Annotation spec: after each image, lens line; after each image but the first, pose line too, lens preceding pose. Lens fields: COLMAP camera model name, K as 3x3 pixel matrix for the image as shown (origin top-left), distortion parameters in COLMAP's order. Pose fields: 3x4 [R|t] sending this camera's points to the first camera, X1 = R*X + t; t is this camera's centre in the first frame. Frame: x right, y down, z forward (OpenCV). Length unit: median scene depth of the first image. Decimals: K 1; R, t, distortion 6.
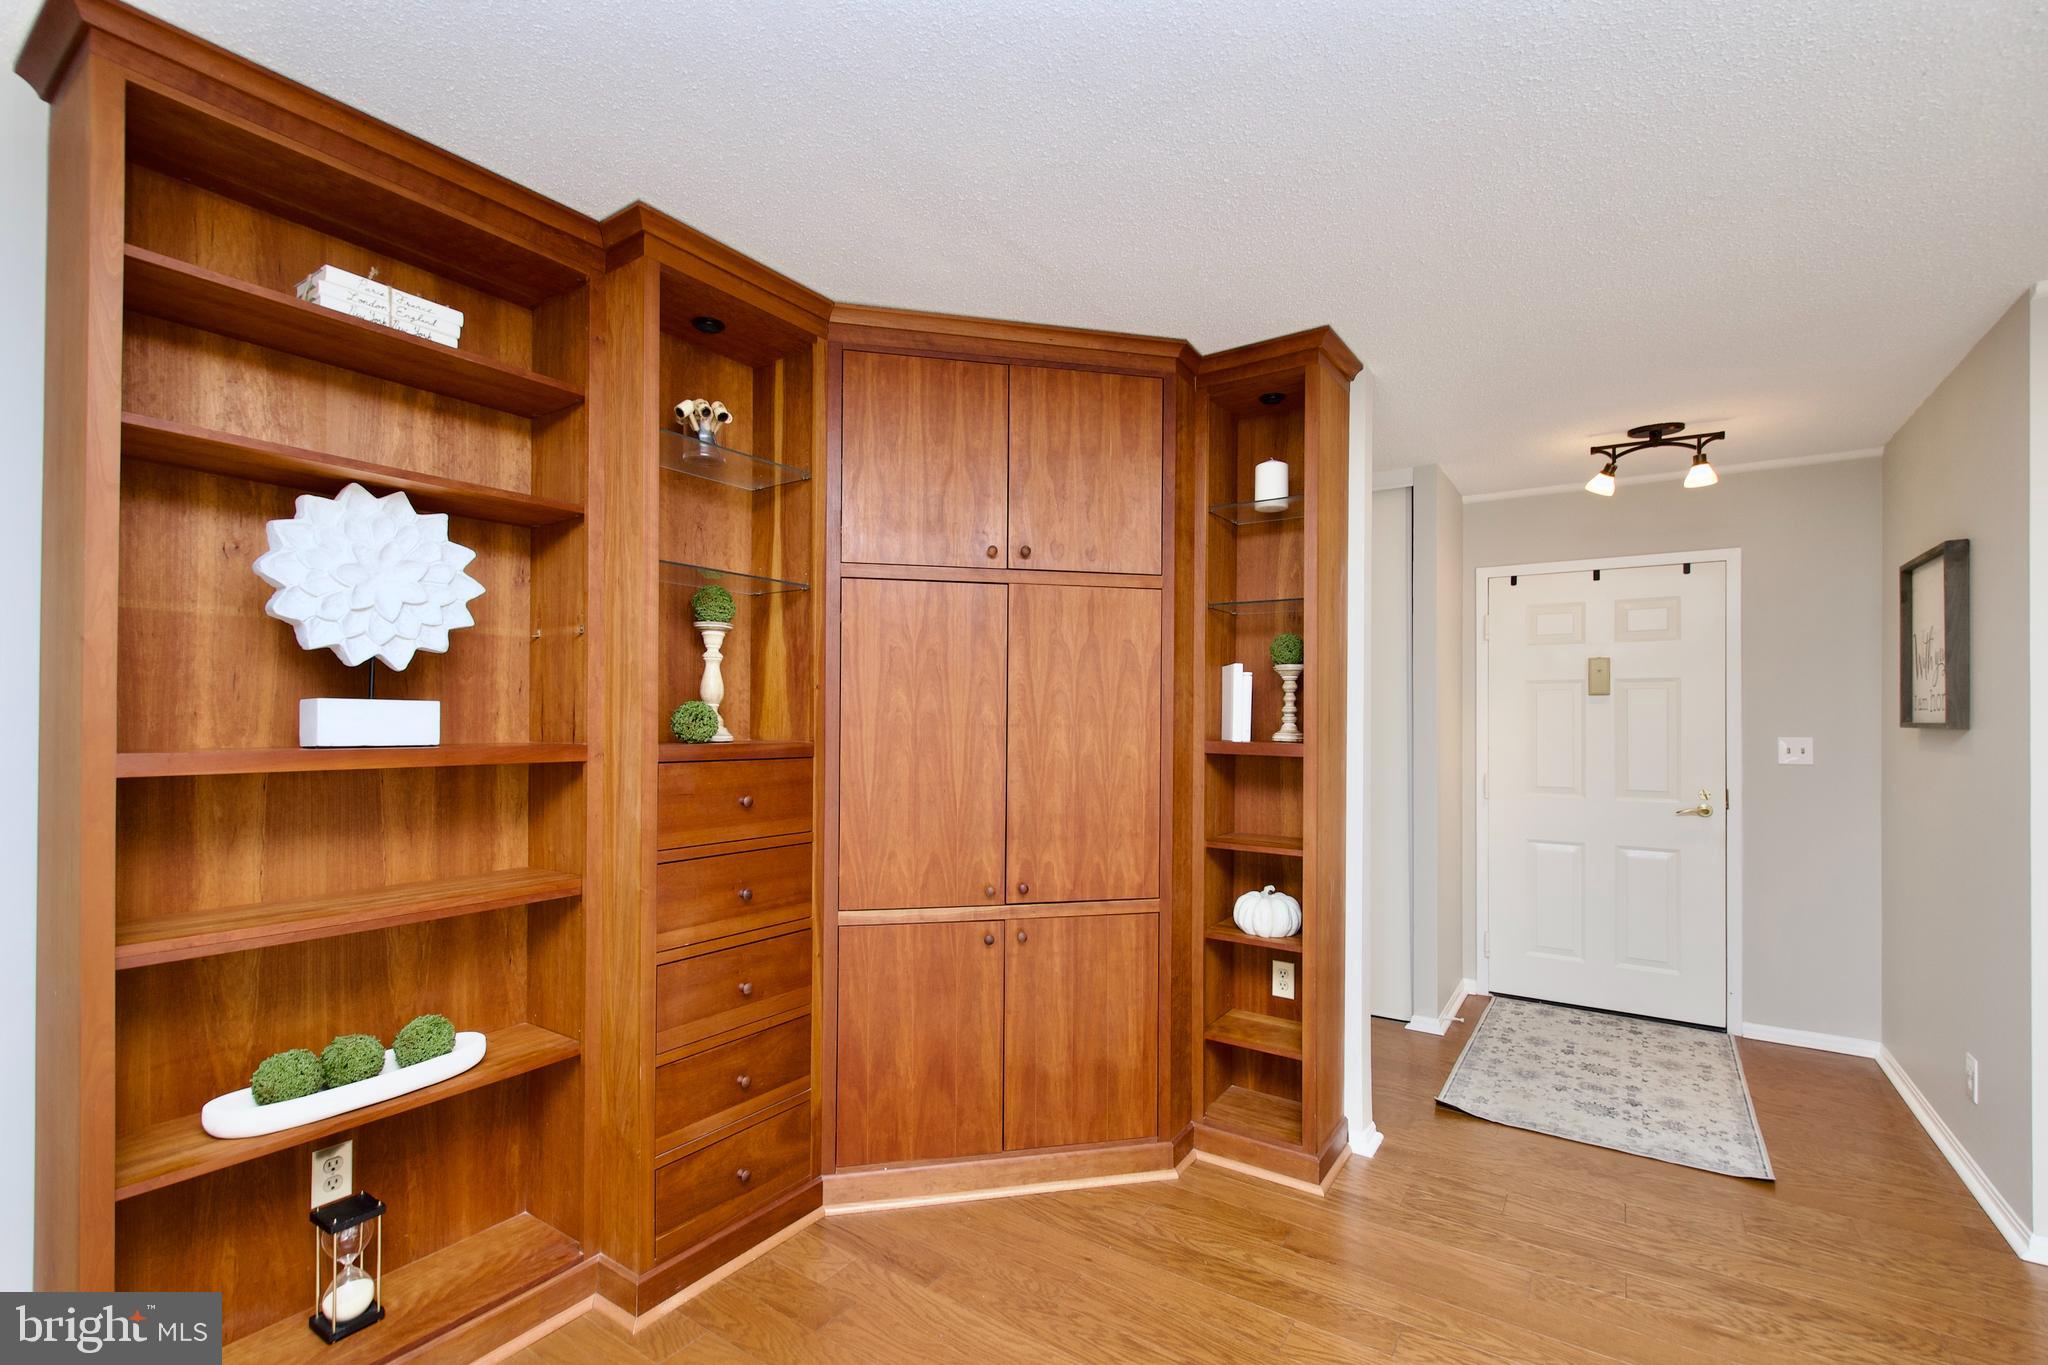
lens RADIAL K [[897.0, 0, 1038.4], [0, 897.0, 709.8], [0, 0, 1]] dist [0.016002, -0.009238]
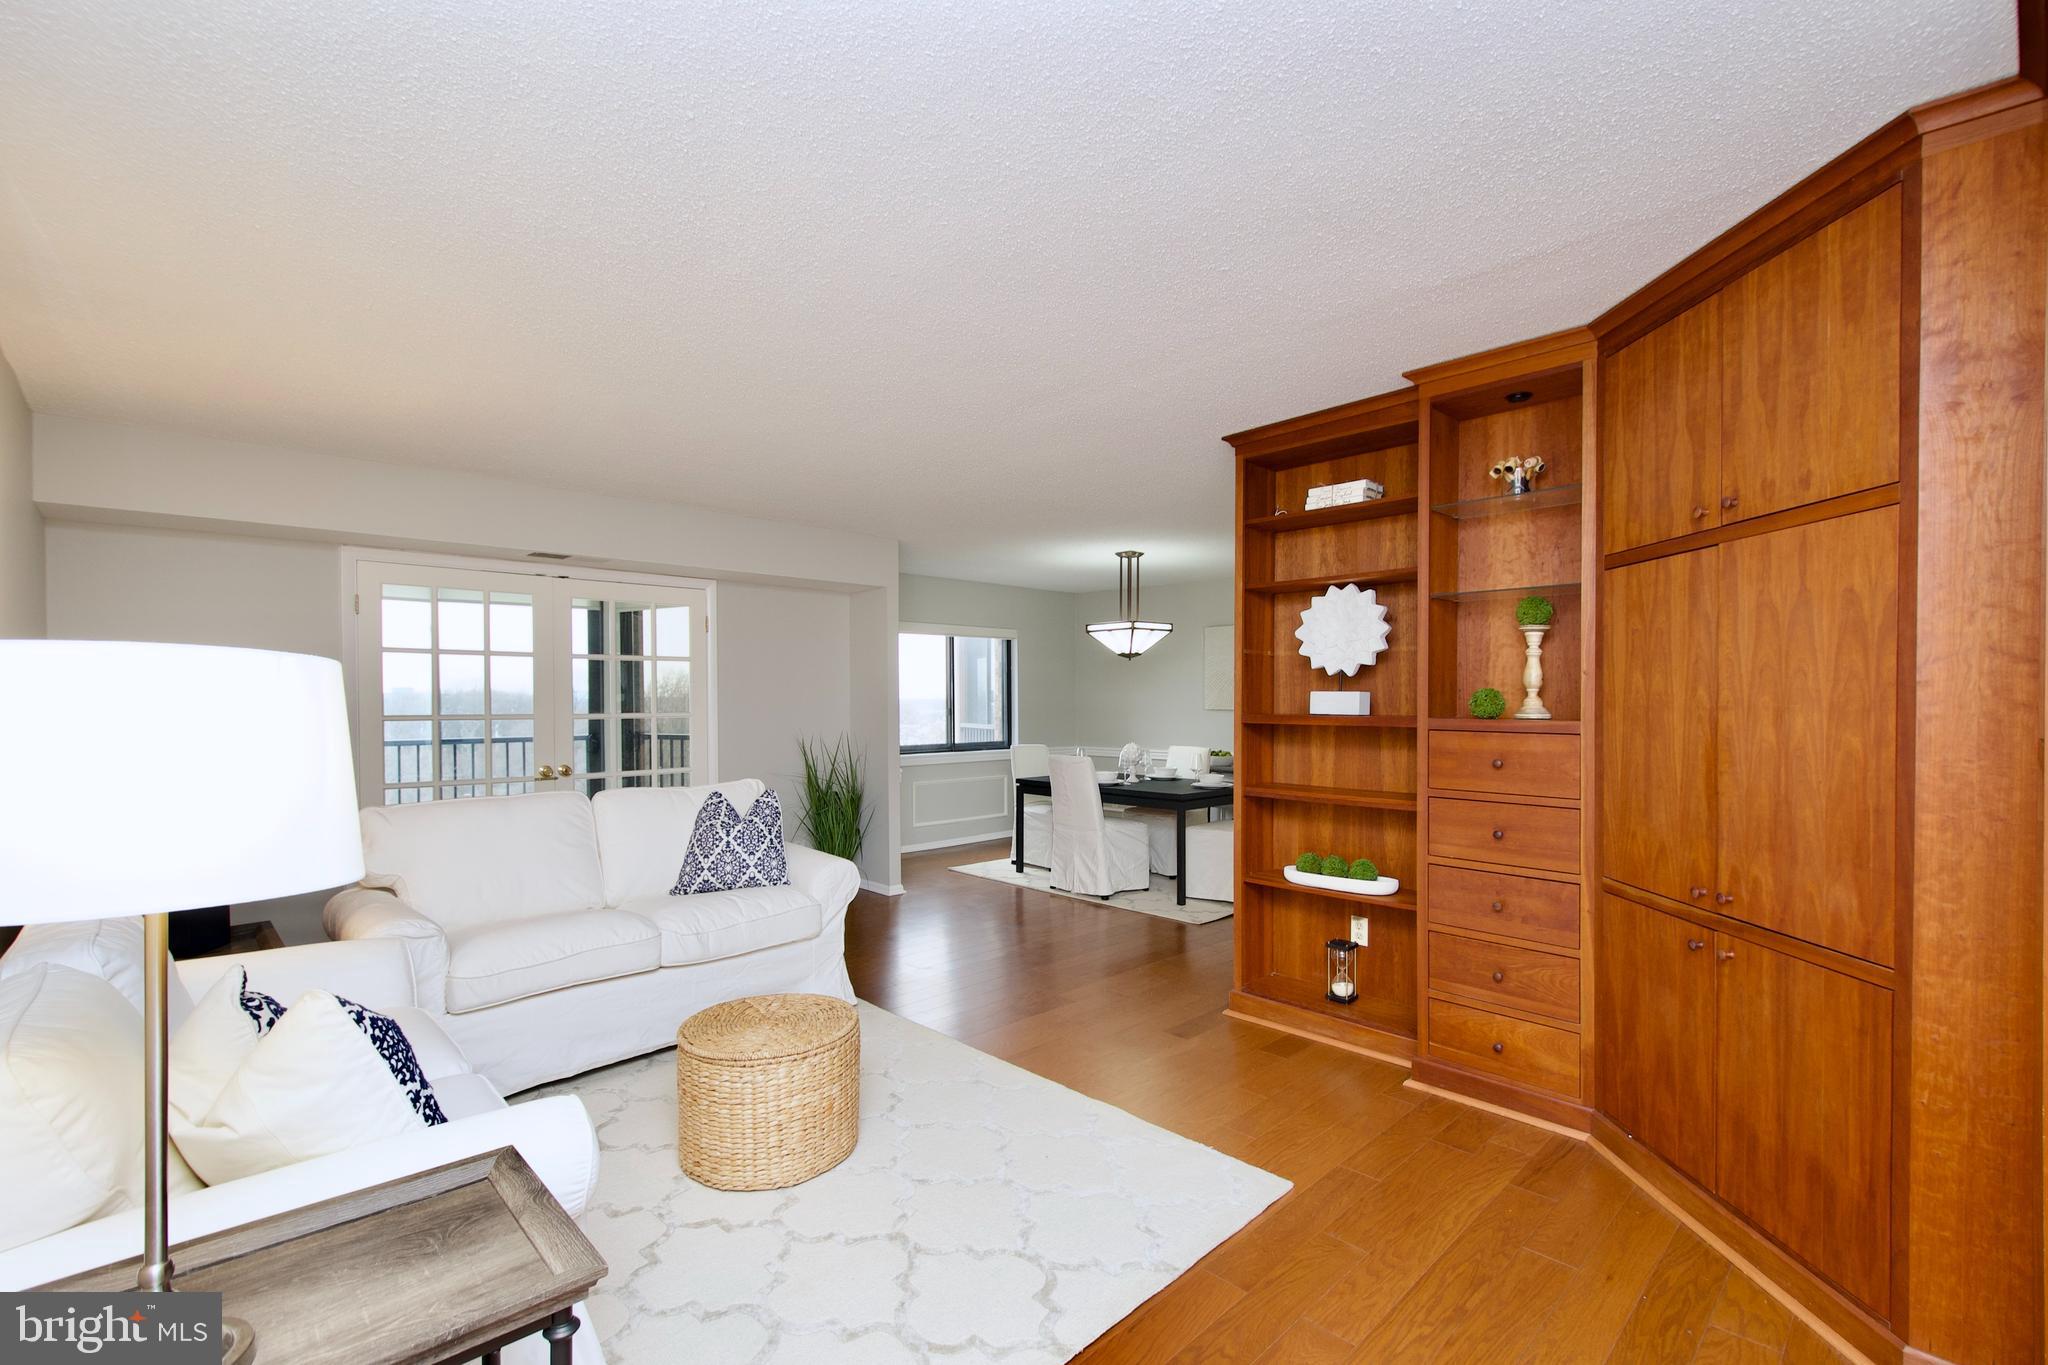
lens RADIAL K [[897.0, 0, 1038.4], [0, 897.0, 709.8], [0, 0, 1]] dist [0.016002, -0.009238]
pose [[-0.207676, 0.007369, -0.978170, 1.245377], [0.008494, 0.999948, 0.005729, 0.011173], [0.978161, -0.007119, -0.207728, 0.702961]]
